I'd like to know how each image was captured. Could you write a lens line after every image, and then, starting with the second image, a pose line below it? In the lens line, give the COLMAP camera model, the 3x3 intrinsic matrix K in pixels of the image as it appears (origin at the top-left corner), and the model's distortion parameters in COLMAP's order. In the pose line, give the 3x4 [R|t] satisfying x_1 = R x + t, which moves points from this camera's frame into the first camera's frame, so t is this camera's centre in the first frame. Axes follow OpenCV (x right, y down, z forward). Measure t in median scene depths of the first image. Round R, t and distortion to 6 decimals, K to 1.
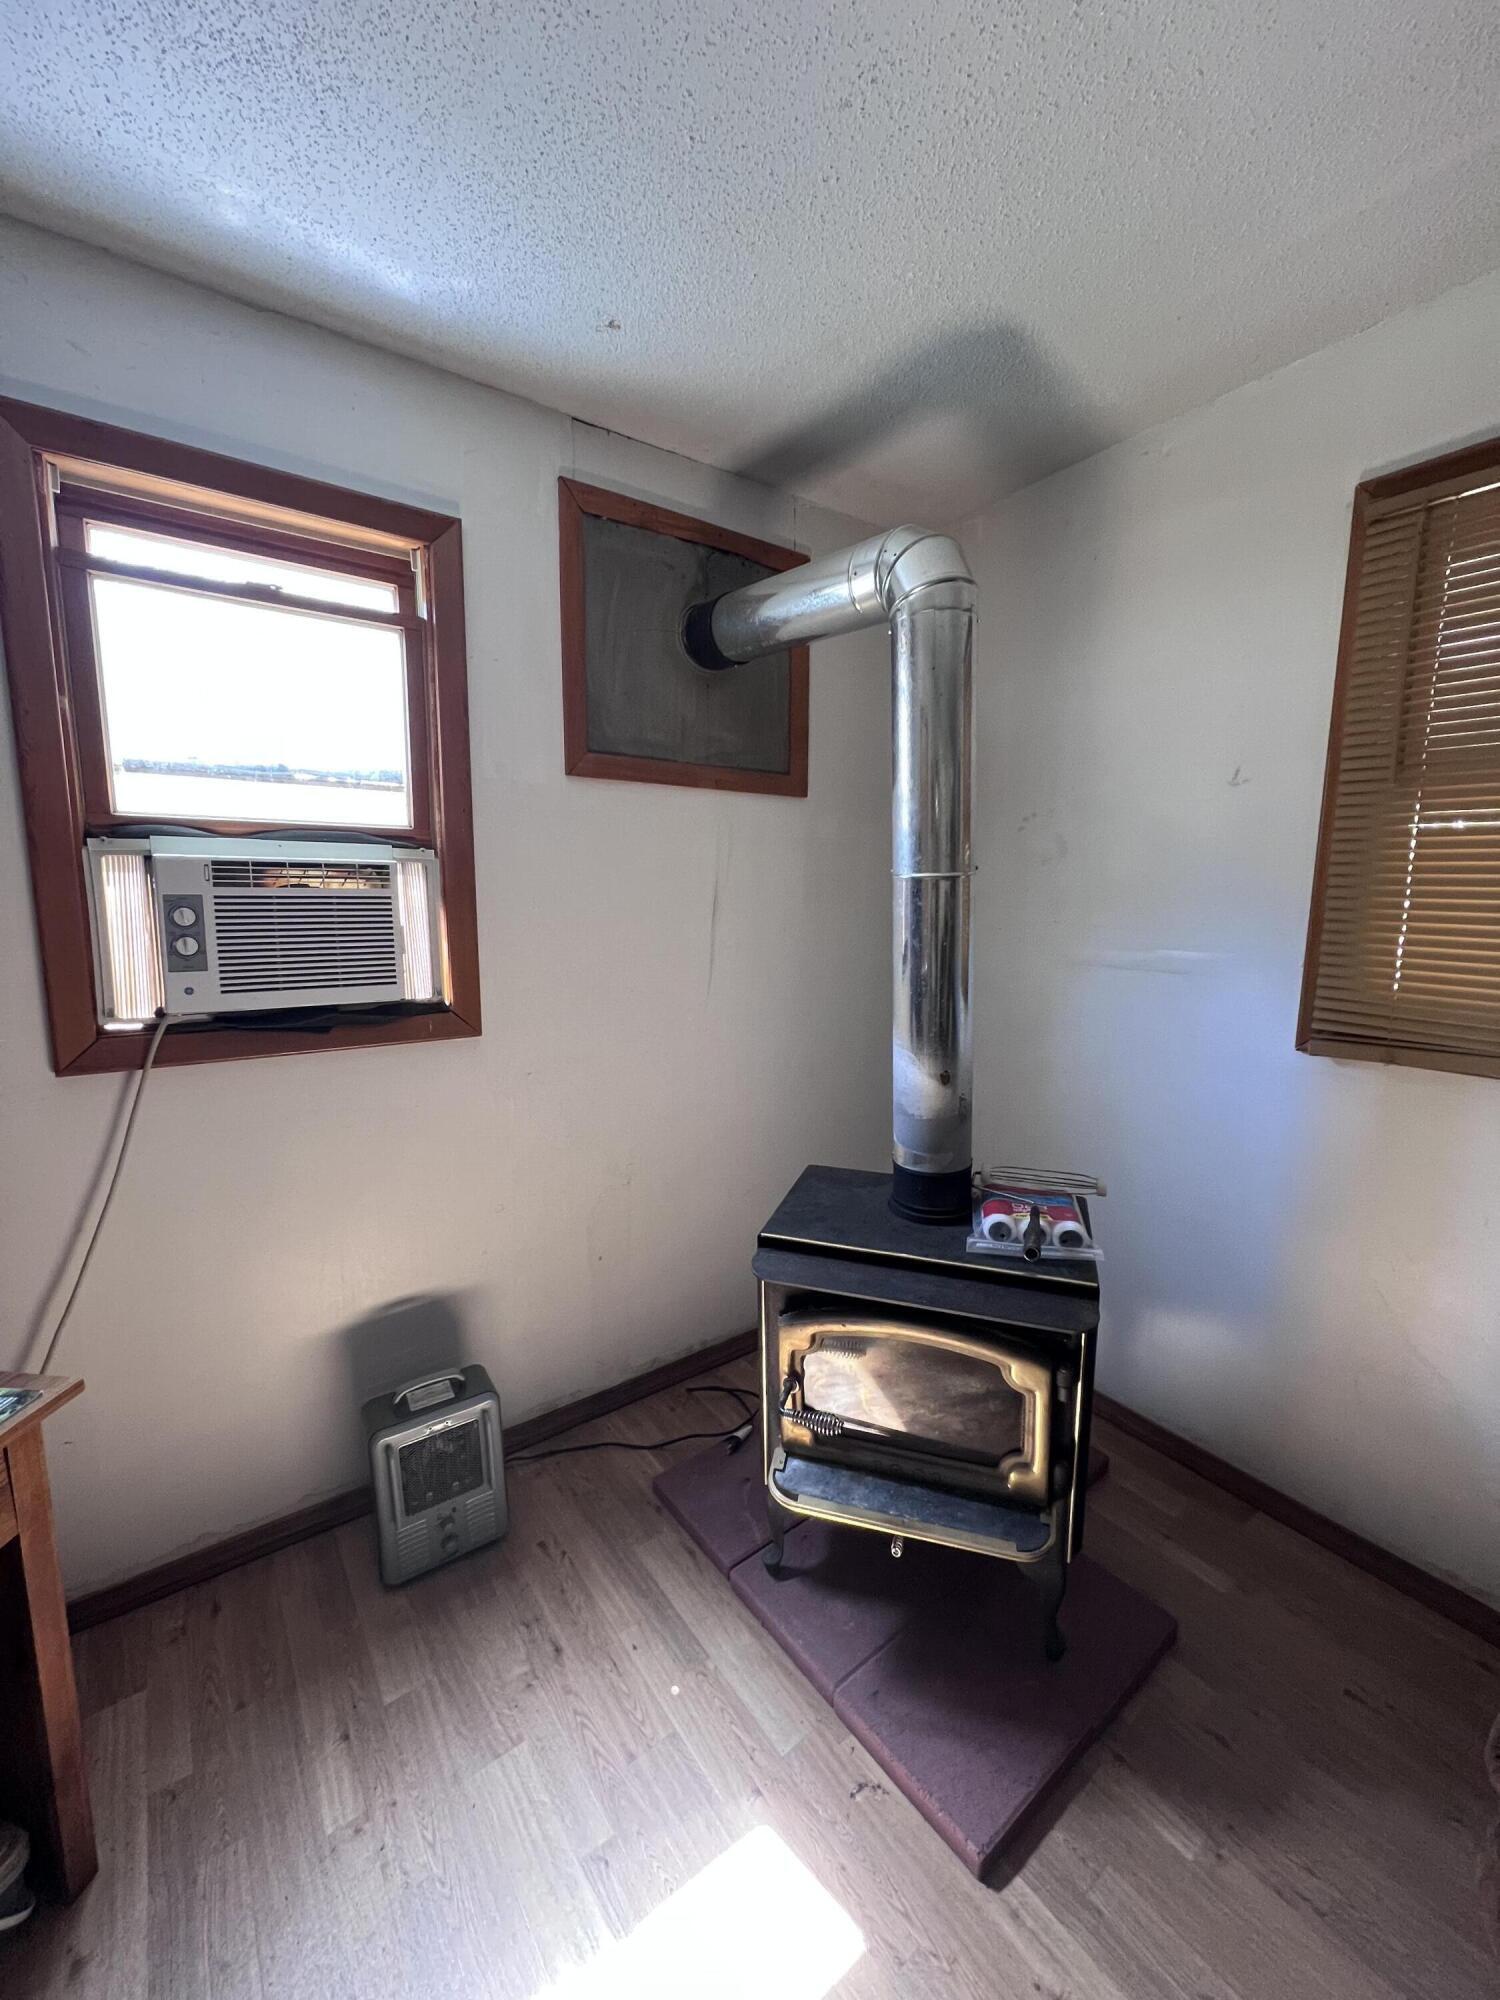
lens RADIAL K [[798.1, 0, 730.8], [0, 798.1, 1003.8], [0, 0, 1]] dist [-0.000356, 0.000728]
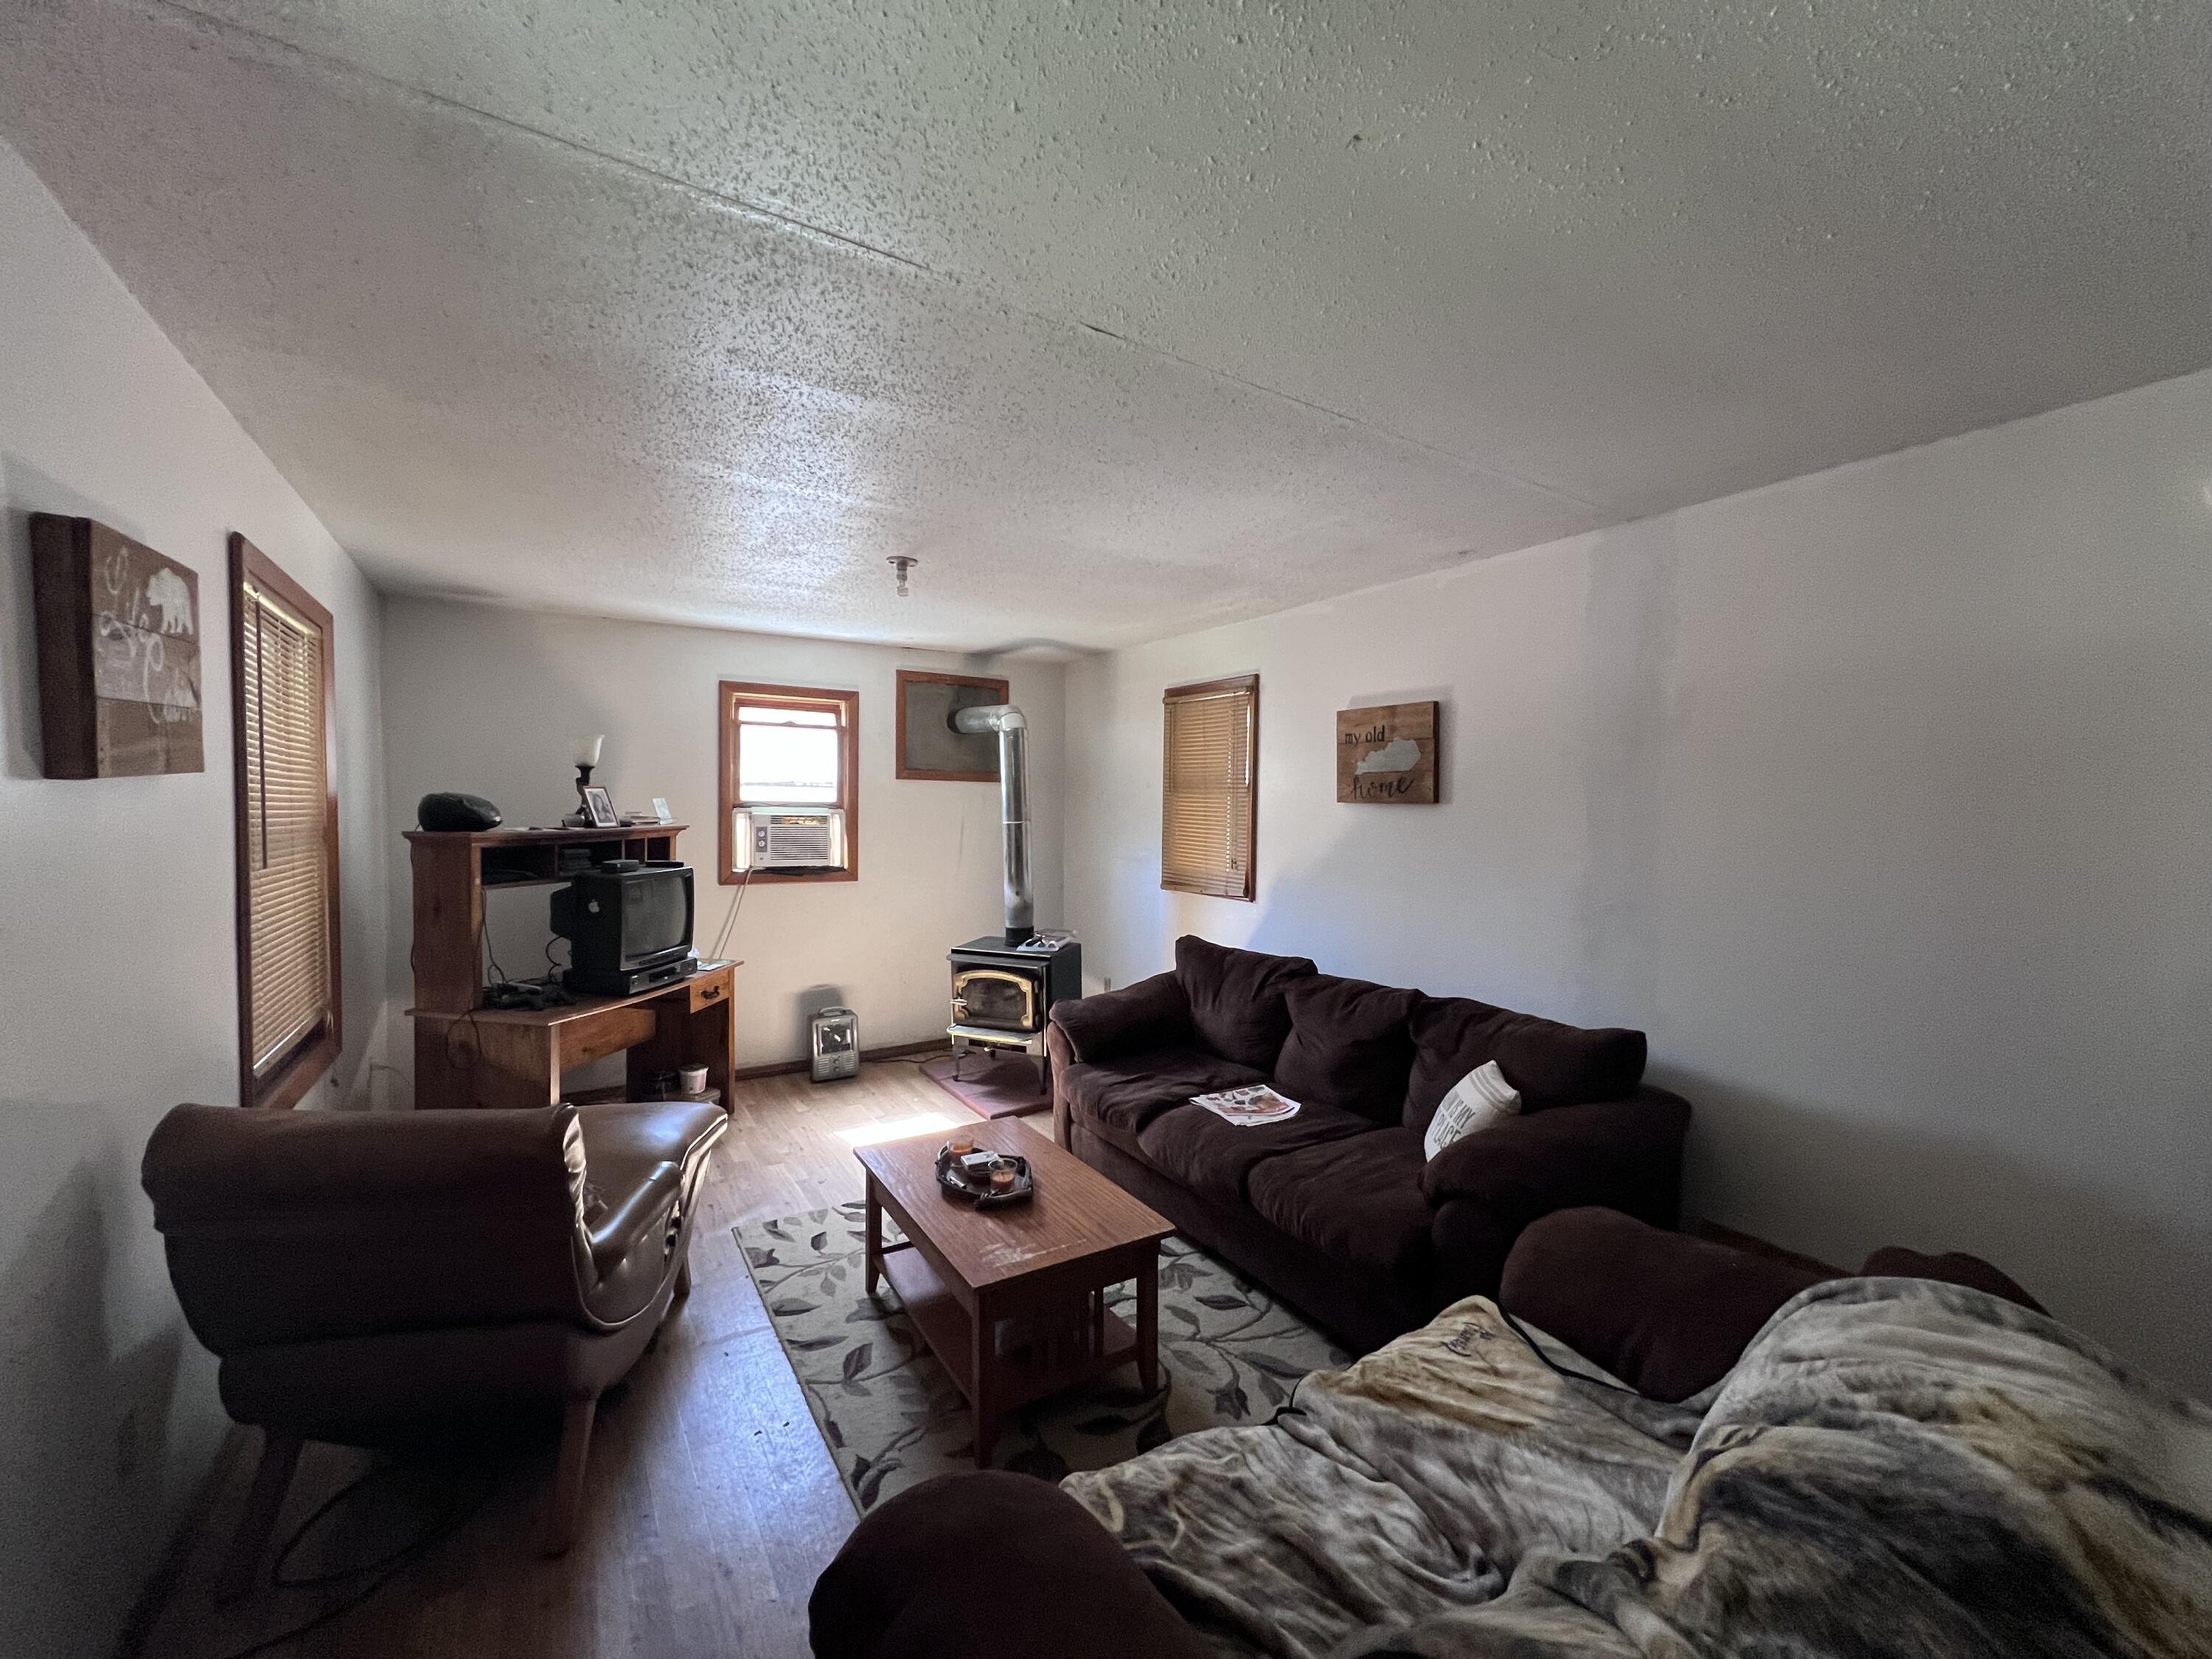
lens RADIAL K [[879.5, 0, 1109.8], [0, 879.5, 836.8], [0, 0, 1]] dist [0.002311, 0.000179]
pose [[0.998930, 0.009669, -0.045220, 0.692256], [-0.014488, 0.994101, -0.107488, 0.212907], [0.043914, 0.108028, 0.993177, -1.989184]]
